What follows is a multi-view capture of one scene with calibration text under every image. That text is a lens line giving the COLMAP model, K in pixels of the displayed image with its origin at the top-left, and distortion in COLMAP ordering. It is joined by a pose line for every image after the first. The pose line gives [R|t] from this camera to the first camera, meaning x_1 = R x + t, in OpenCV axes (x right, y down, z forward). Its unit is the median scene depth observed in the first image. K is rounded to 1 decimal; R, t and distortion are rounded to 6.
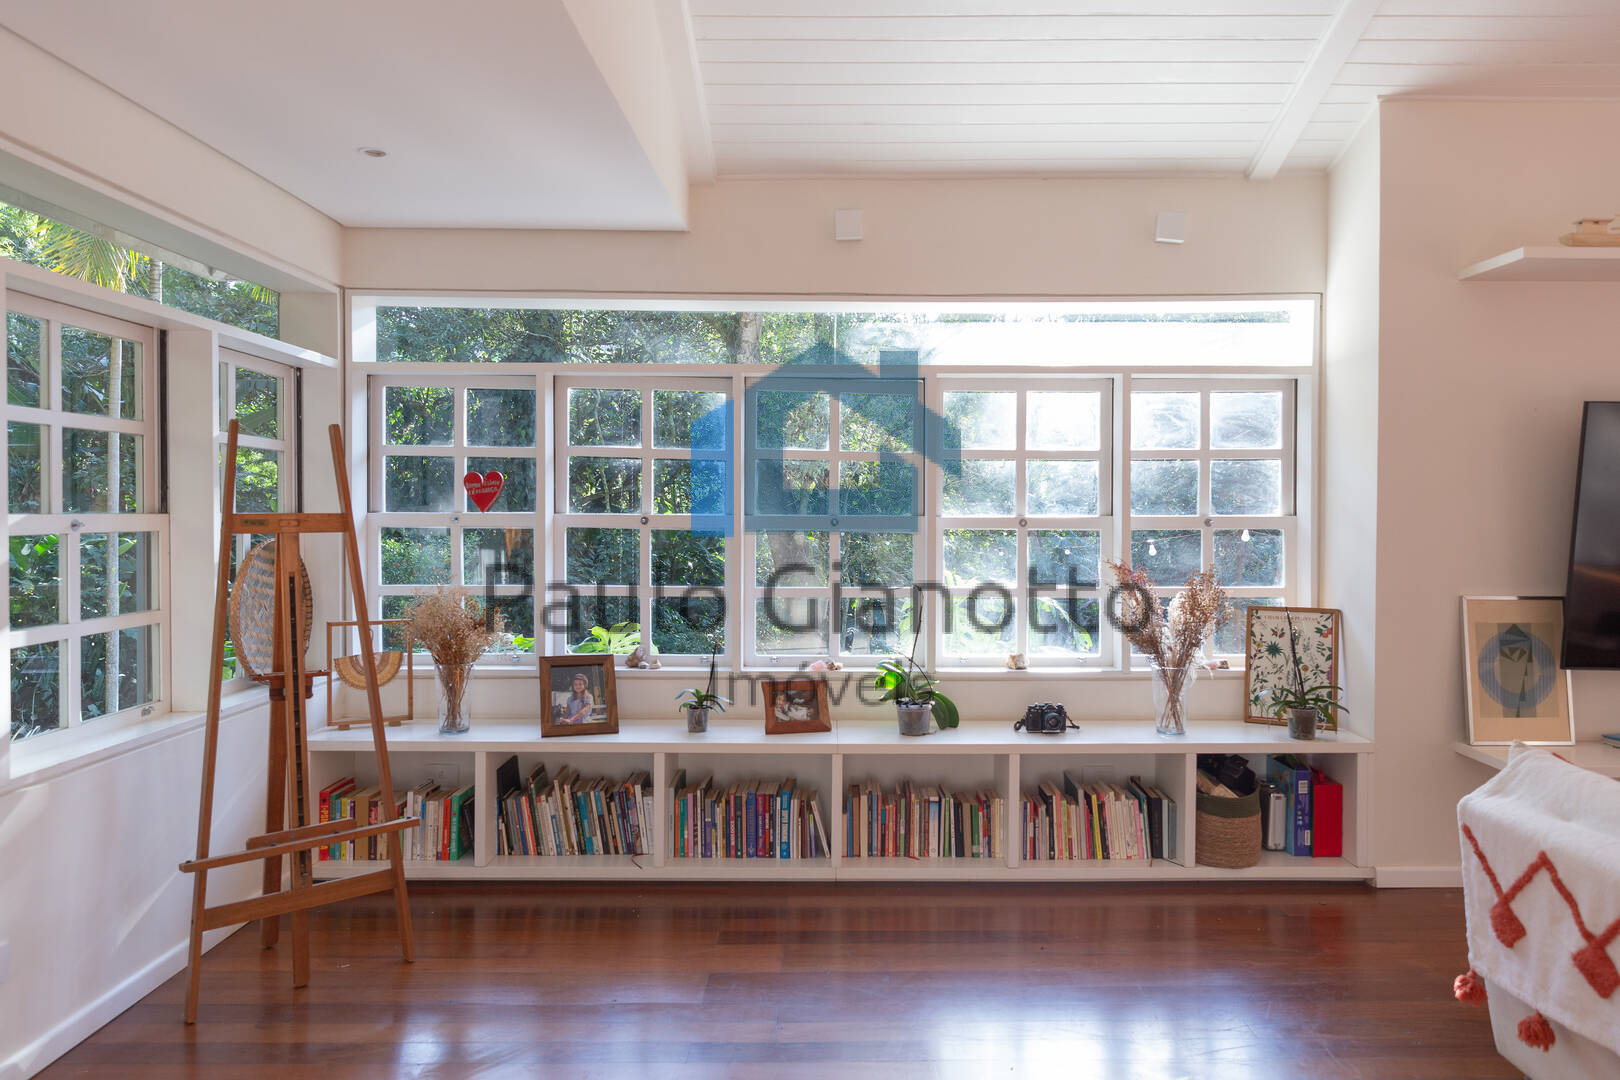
lens RADIAL K [[1128.2, 0, 810.0], [0, 1128.2, 540.0], [0, 0, 1]] dist [0.004140, -0.004365]
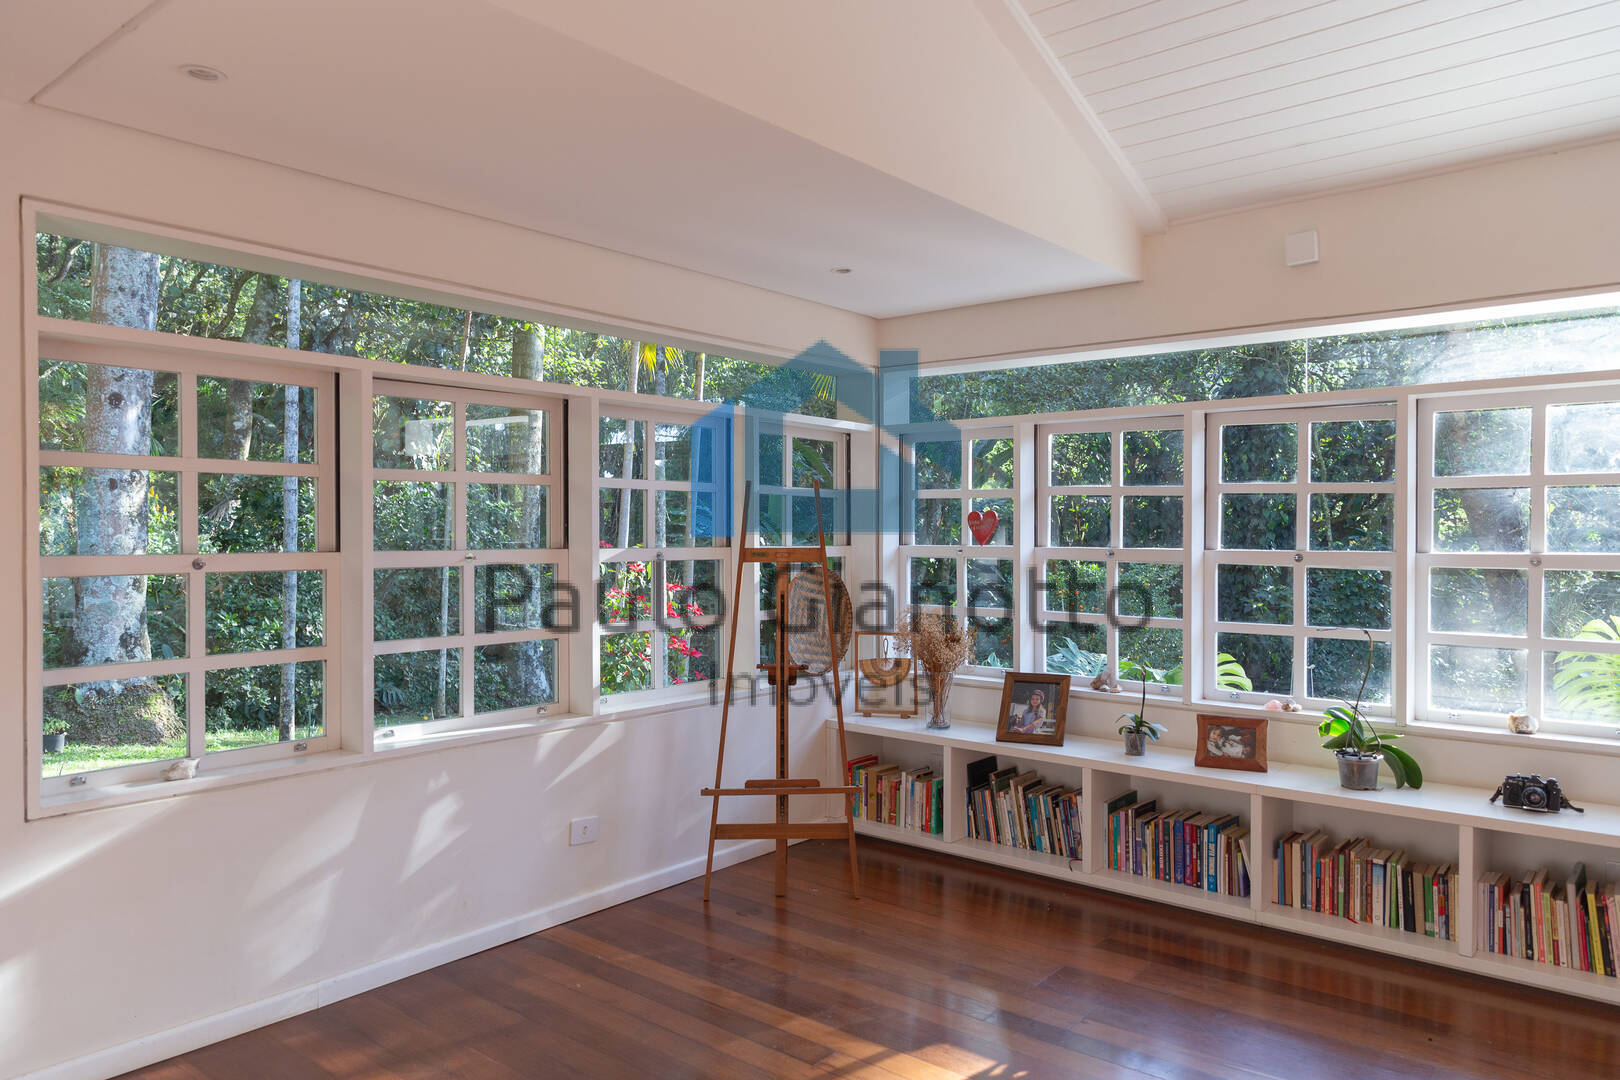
lens RADIAL K [[1166.6, 0, 812.1], [0, 1166.6, 558.4], [0, 0, 1]] dist [0.002027, -0.003459]
pose [[0.740164, 0.013707, -0.672287, 0.409933], [-0.016000, 0.999868, 0.002771, -0.012111], [0.672236, 0.008706, 0.740285, -0.013161]]
